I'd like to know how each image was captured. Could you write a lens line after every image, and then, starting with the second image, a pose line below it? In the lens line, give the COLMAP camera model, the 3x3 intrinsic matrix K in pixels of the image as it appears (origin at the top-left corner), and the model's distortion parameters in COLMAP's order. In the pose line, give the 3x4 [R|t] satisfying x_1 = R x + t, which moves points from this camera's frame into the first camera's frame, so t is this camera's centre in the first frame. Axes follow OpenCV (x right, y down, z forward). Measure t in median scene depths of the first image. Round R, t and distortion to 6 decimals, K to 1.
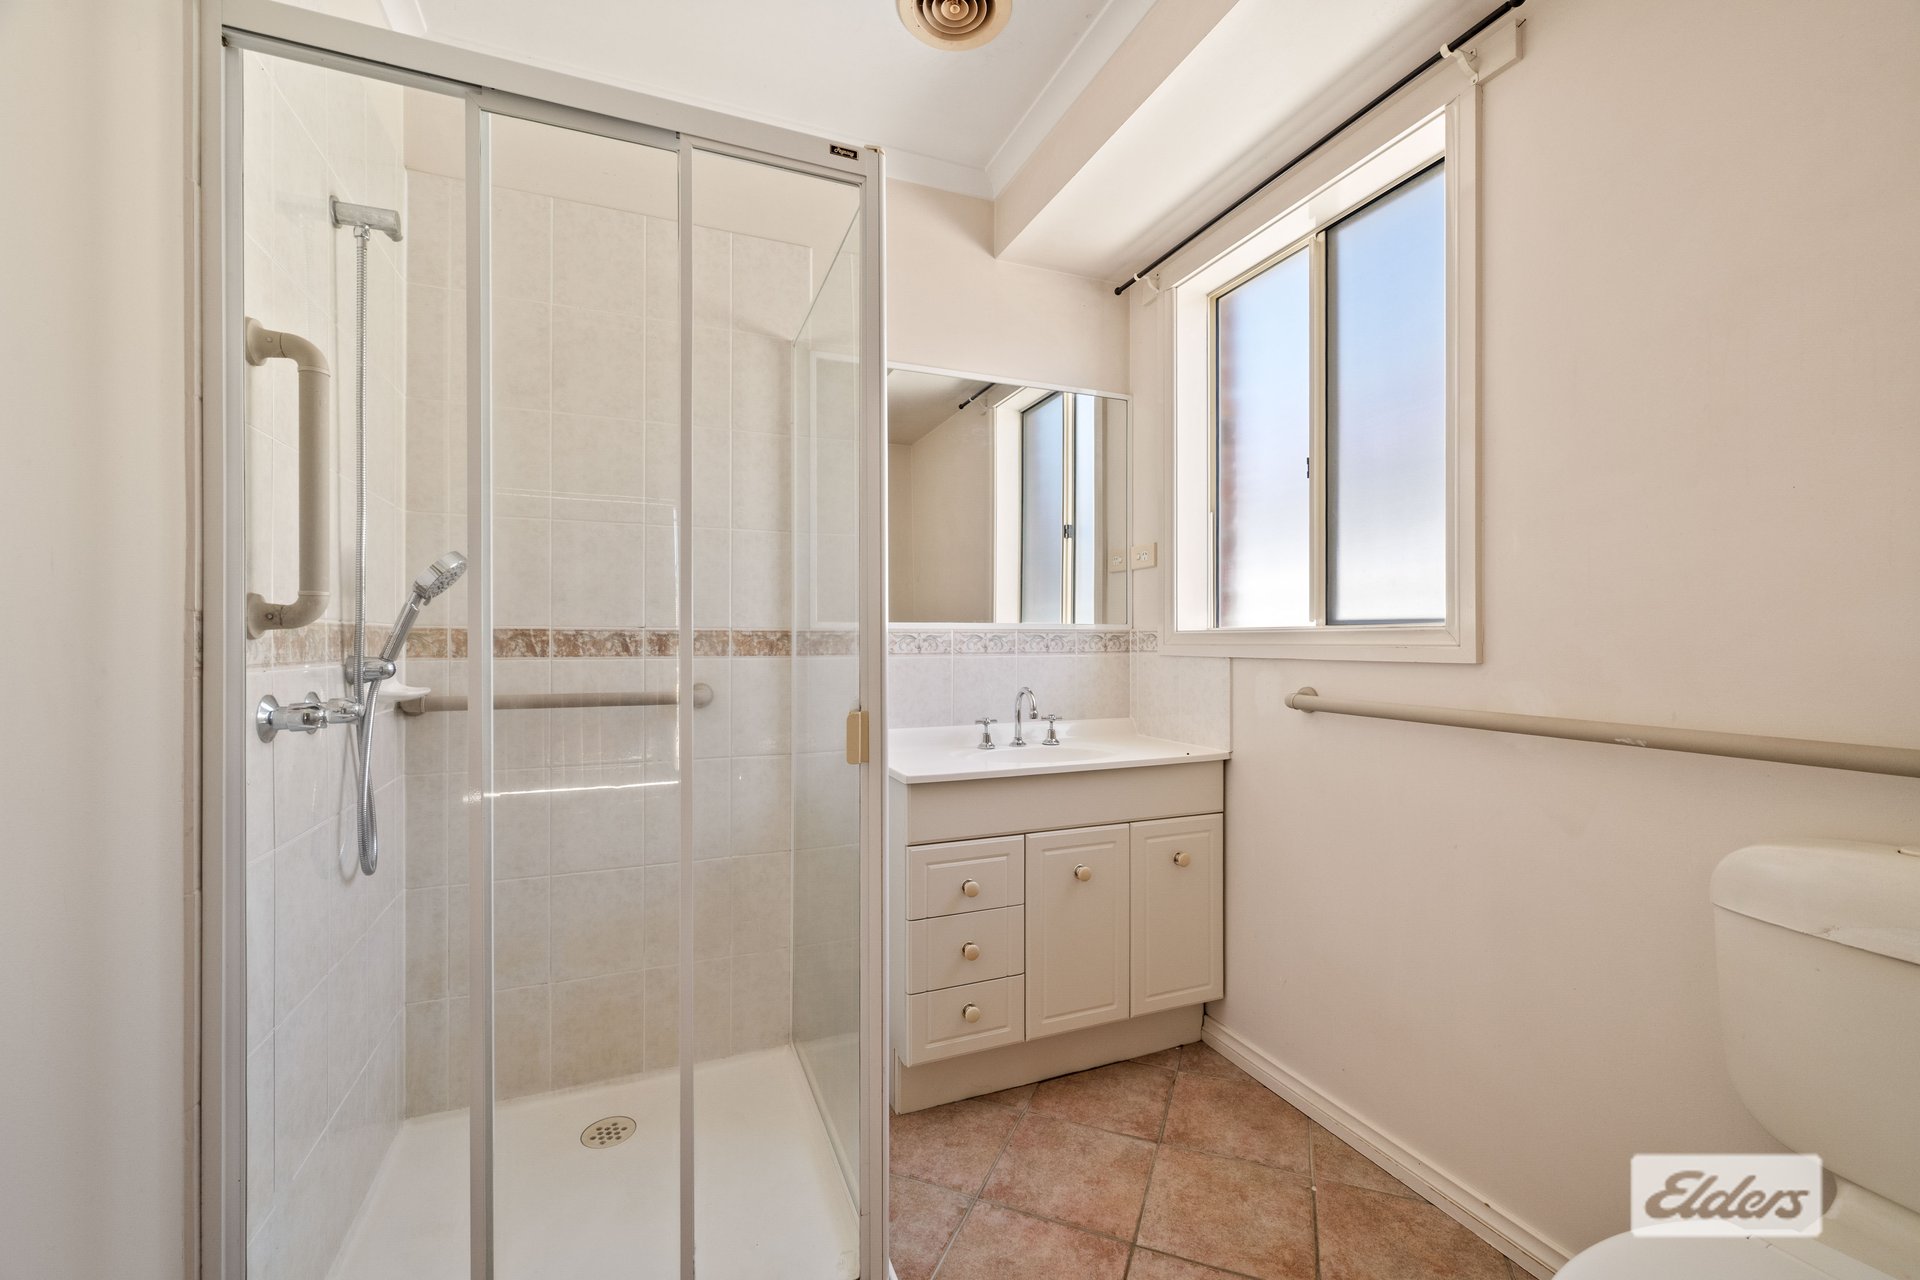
lens RADIAL K [[781.6, 0, 960.0], [0, 781.6, 640.0], [0, 0, 1]] dist [-0.000327, -0.000084]
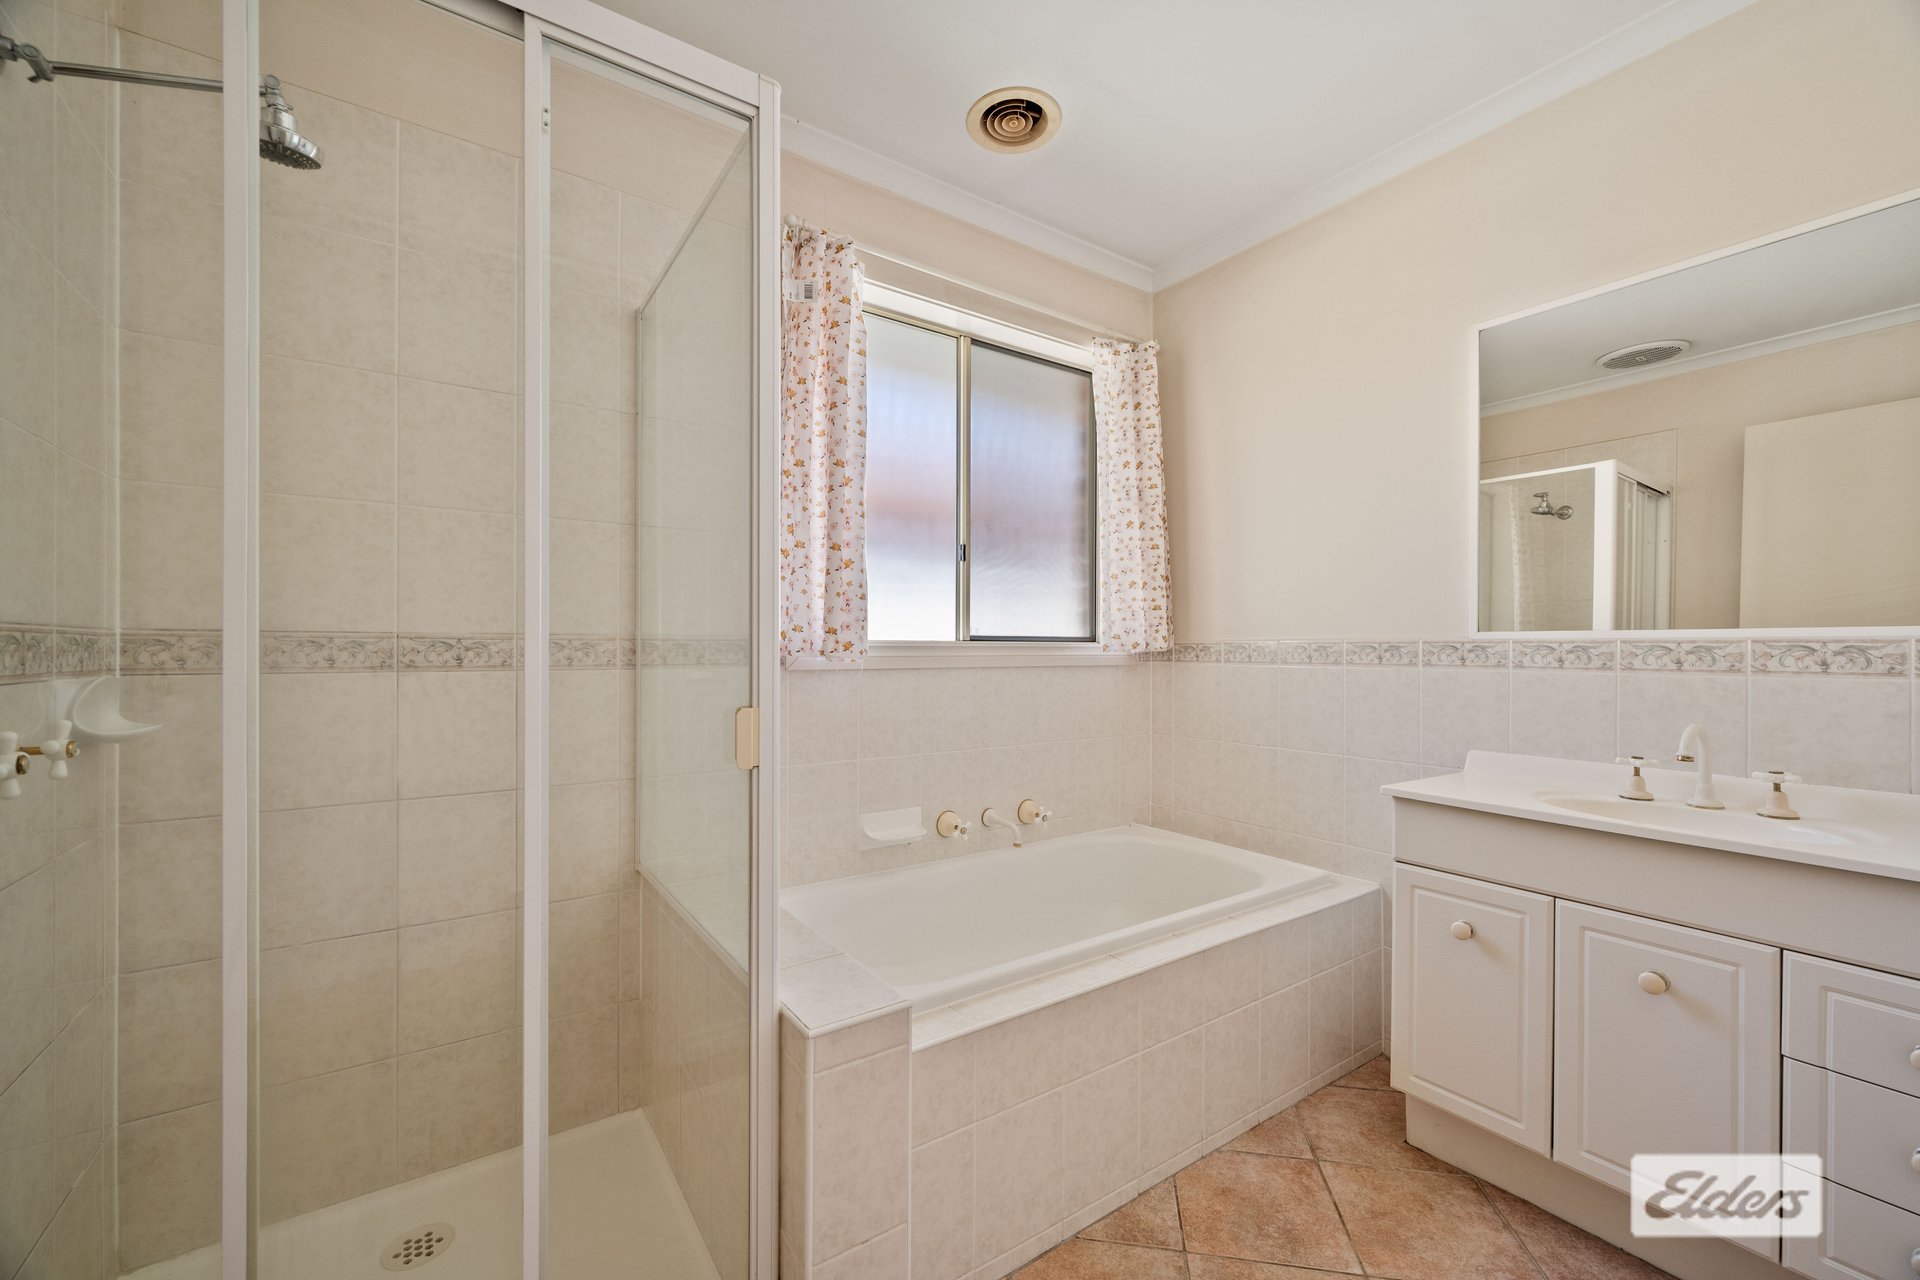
lens RADIAL K [[758.7, 0, 960.0], [0, 758.7, 640.0], [0, 0, 1]] dist [-0.000162, -0.000010]
pose [[0.211571, -0.005351, -0.977348, 0.683071], [-0.005767, 0.999961, -0.006723, -0.003356], [0.977346, 0.007059, 0.211532, 0.237404]]
